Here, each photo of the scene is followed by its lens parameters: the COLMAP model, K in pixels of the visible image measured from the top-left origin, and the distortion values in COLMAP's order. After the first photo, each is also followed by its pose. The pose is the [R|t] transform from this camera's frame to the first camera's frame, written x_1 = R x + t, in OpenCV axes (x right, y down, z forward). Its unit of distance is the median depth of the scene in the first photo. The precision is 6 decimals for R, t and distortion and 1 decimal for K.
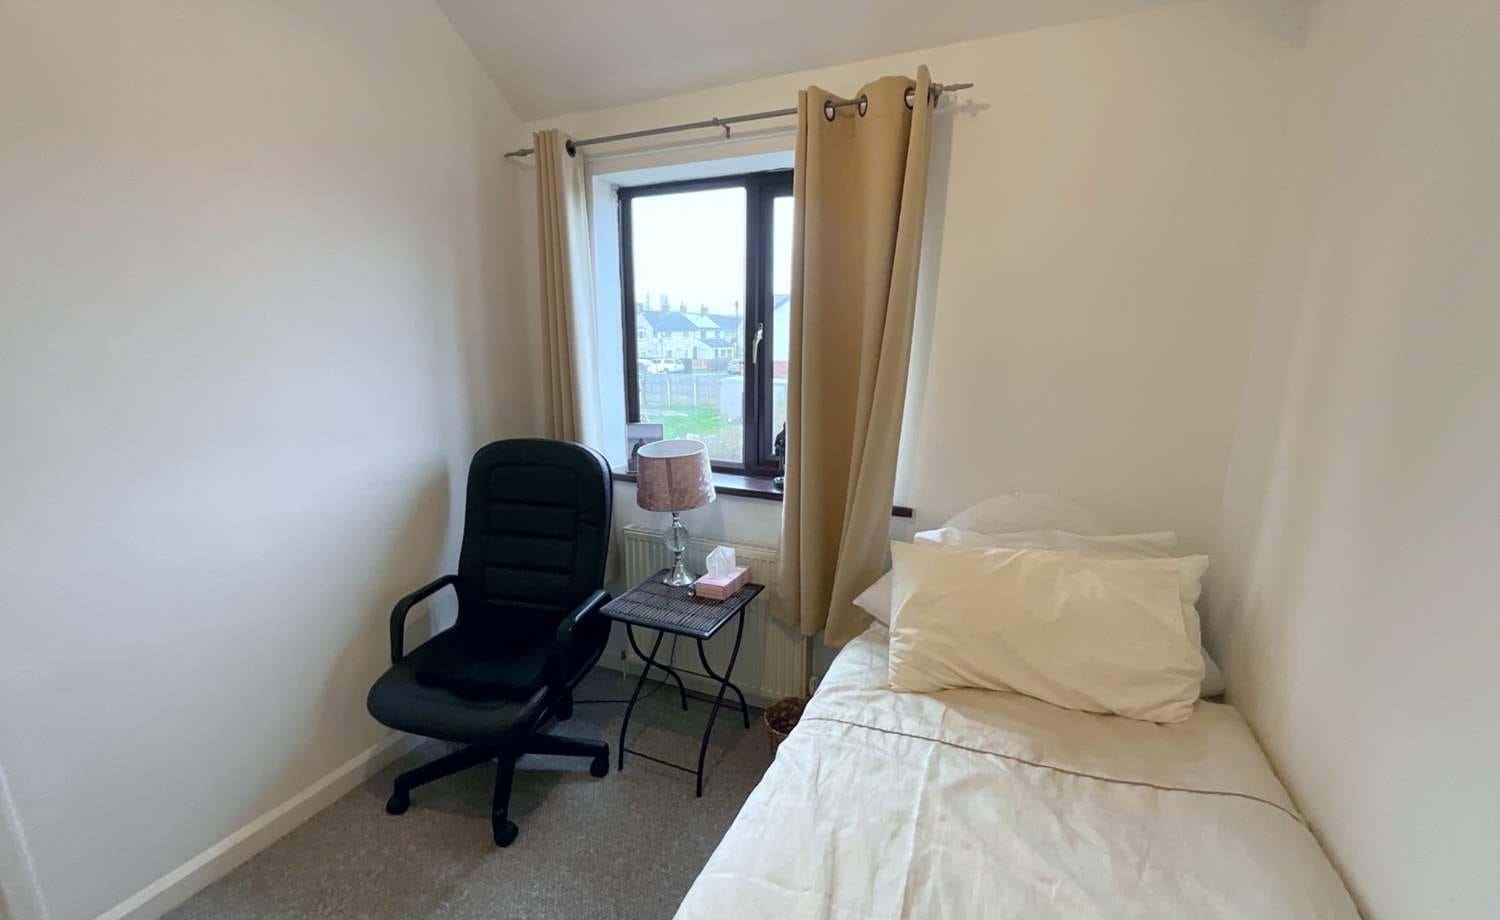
lens RADIAL K [[609.0, 0, 749.5], [0, 609.0, 460.7], [0, 0, 1]] dist [-0.009903, 0.007879]
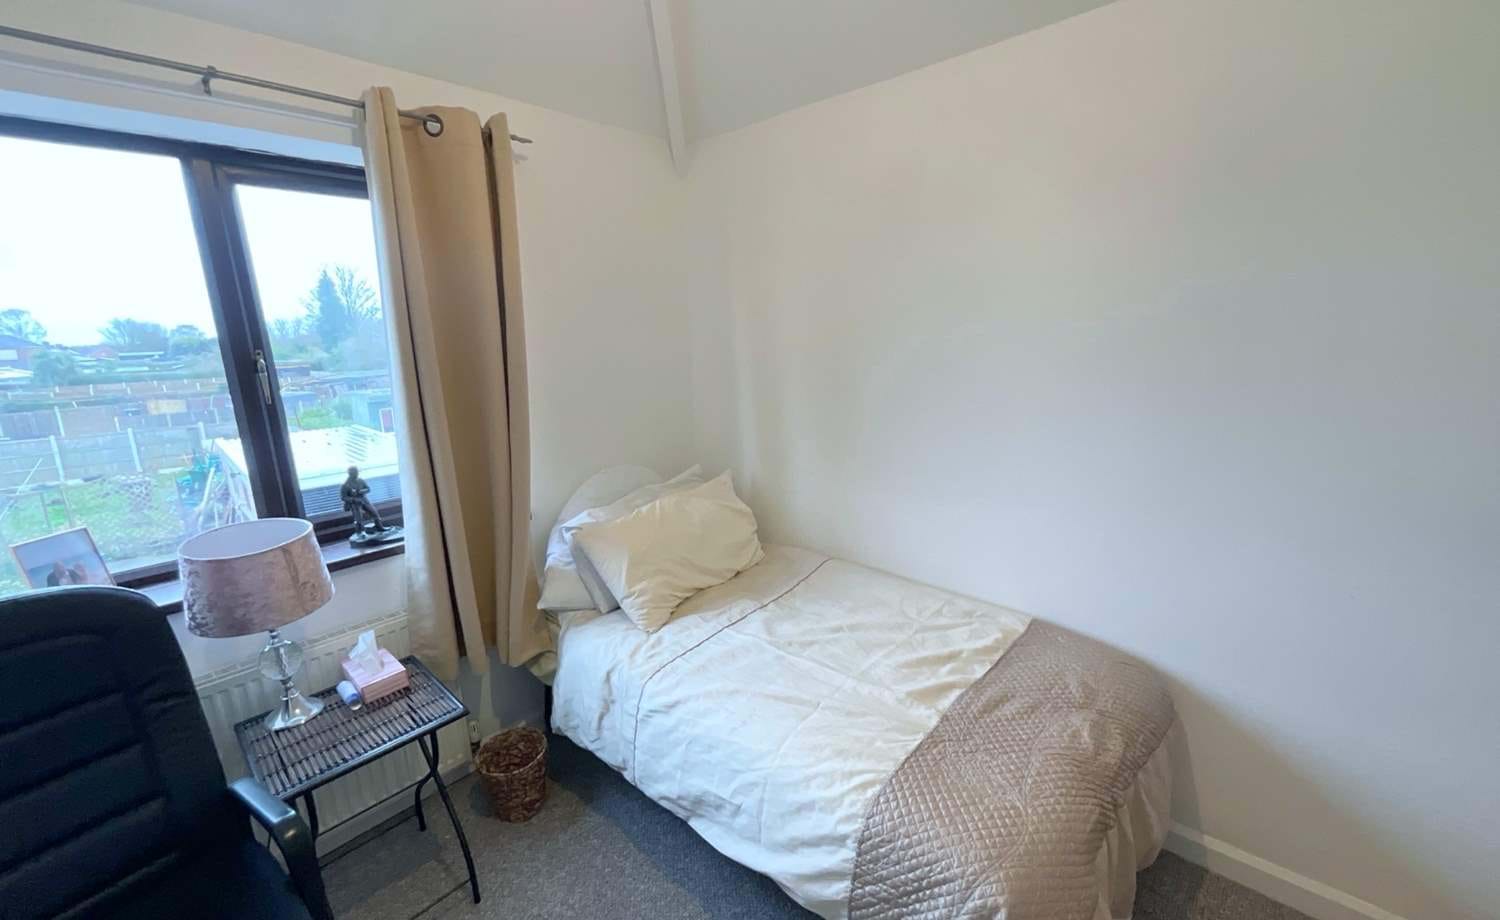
lens RADIAL K [[609.0, 0, 749.5], [0, 609.0, 460.7], [0, 0, 1]] dist [-0.009903, 0.007879]
pose [[0.312981, -0.212744, 0.925626, -0.638168], [0.236730, 0.961305, 0.140899, -0.073369], [-0.919784, 0.175025, 0.351233, 0.259606]]
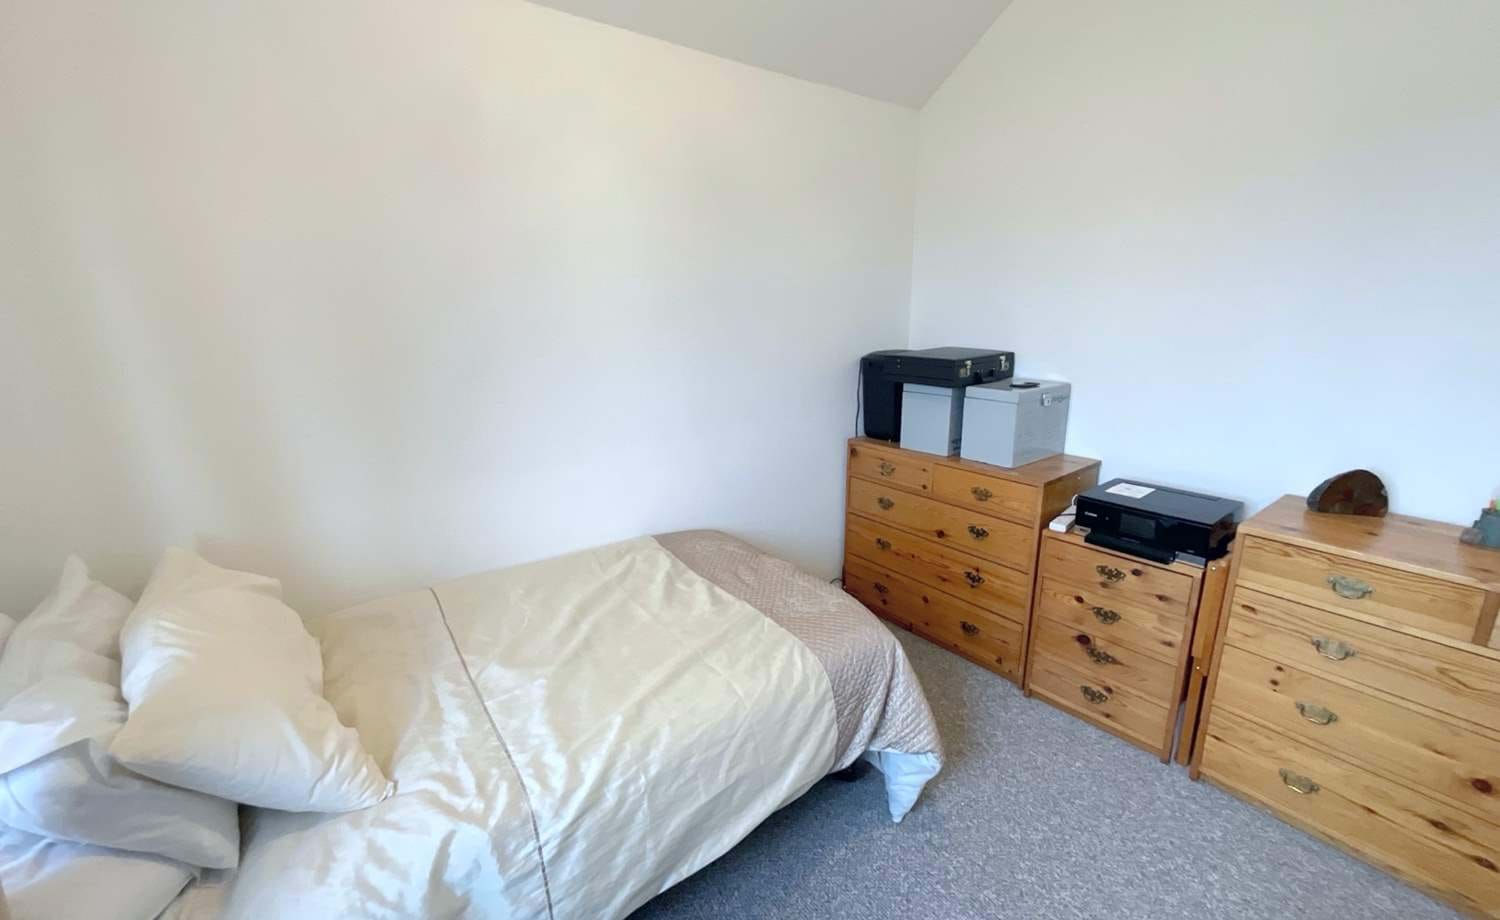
lens RADIAL K [[609.0, 0, 749.5], [0, 609.0, 460.7], [0, 0, 1]] dist [-0.009903, 0.007879]
pose [[-0.868072, -0.094280, 0.487404, -0.360017], [0.140770, 0.894756, 0.423787, -0.176995], [-0.476063, 0.436489, -0.763441, 0.960623]]
